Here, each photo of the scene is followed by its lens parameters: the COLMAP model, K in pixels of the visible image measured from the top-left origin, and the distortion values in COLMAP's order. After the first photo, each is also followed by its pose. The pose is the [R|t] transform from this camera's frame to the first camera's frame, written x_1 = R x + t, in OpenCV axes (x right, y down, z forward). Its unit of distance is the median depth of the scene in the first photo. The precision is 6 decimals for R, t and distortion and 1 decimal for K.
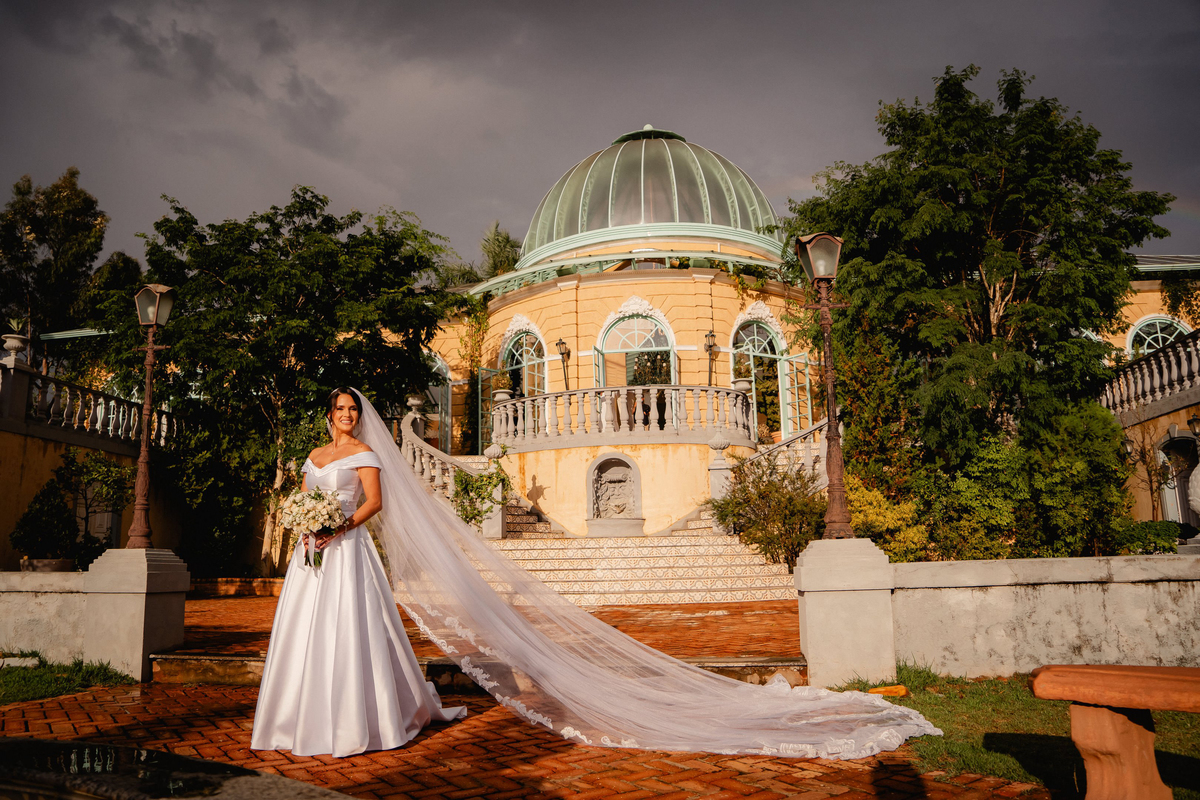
lens RADIAL K [[833.9, 0, 600.0], [0, 833.9, 400.0], [0, 0, 1]] dist [-0.054838, 0.001441]
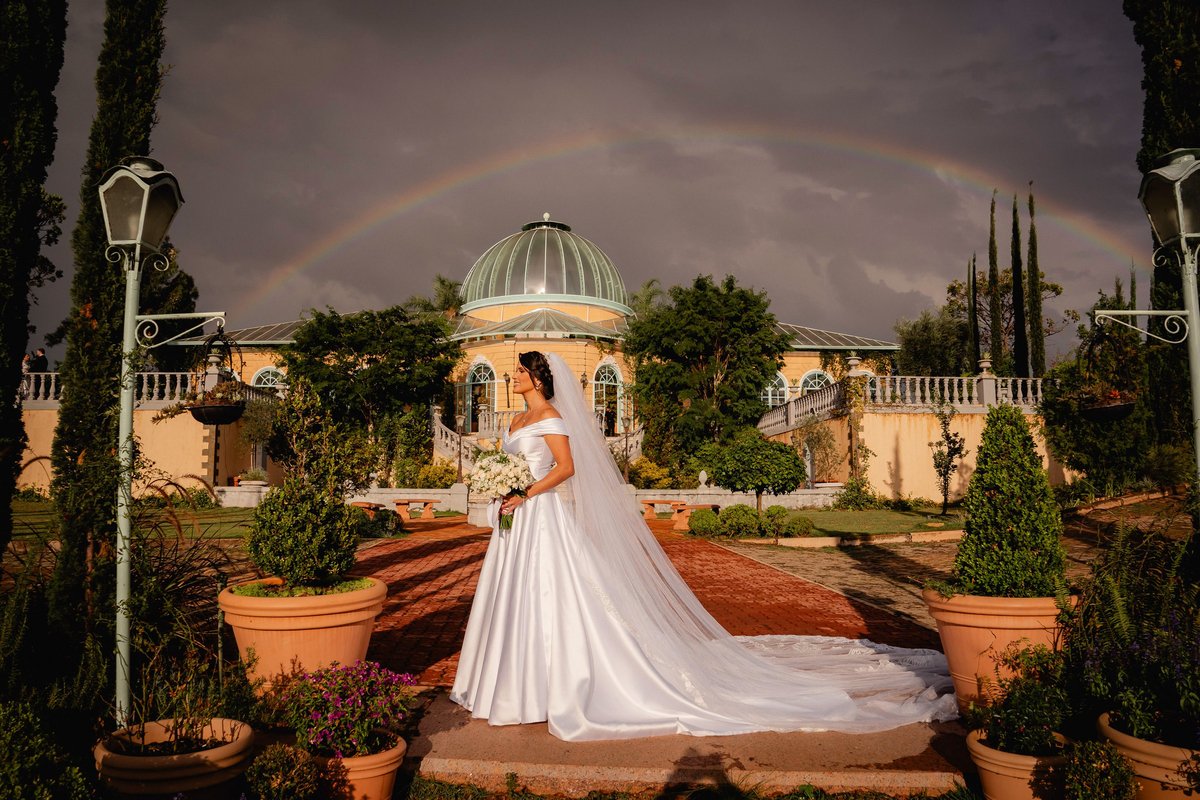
lens RADIAL K [[833.9, 0, 600.0], [0, 833.9, 400.0], [0, 0, 1]] dist [-0.054838, 0.001441]
pose [[0.980250, 0.043802, 0.192852, -0.195233], [-0.058952, 0.995549, 0.073528, -0.158968], [-0.188773, -0.083444, 0.978469, -0.874927]]
